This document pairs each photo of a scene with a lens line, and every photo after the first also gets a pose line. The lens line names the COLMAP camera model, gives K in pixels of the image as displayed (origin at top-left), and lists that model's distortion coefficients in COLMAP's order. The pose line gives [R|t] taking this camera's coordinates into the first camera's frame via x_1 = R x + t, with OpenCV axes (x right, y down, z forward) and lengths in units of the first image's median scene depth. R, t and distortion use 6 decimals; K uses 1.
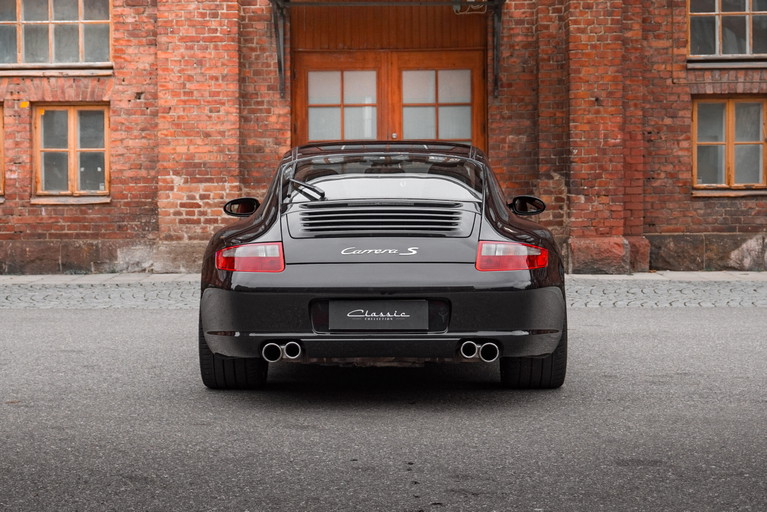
lens RADIAL K [[1528.7, 0, 386.1], [0, 1528.7, 238.8], [0, 0, 1]] dist [0.037839, 0.000000]
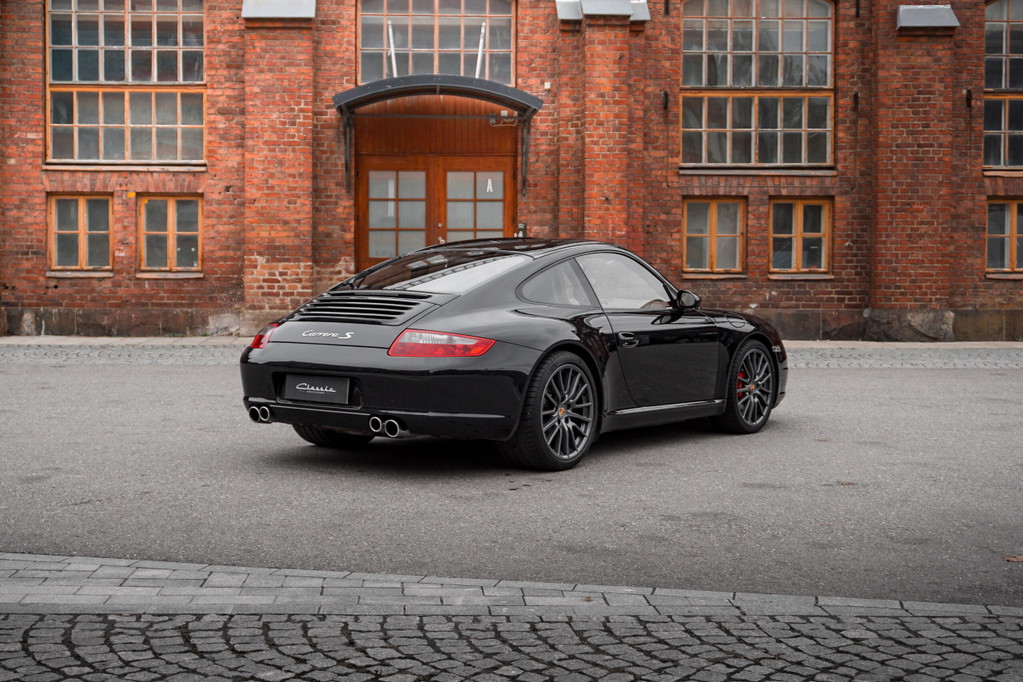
lens RADIAL K [[1453.0, 0, 491.3], [0, 1453.0, 316.7], [0, 0, 1]] dist [0.021735, 0.000000]
pose [[0.997598, 0.010631, 0.068451, -0.032424], [-0.010982, 0.999928, 0.004754, -0.000847], [-0.068396, -0.005494, 0.997643, -0.153803]]
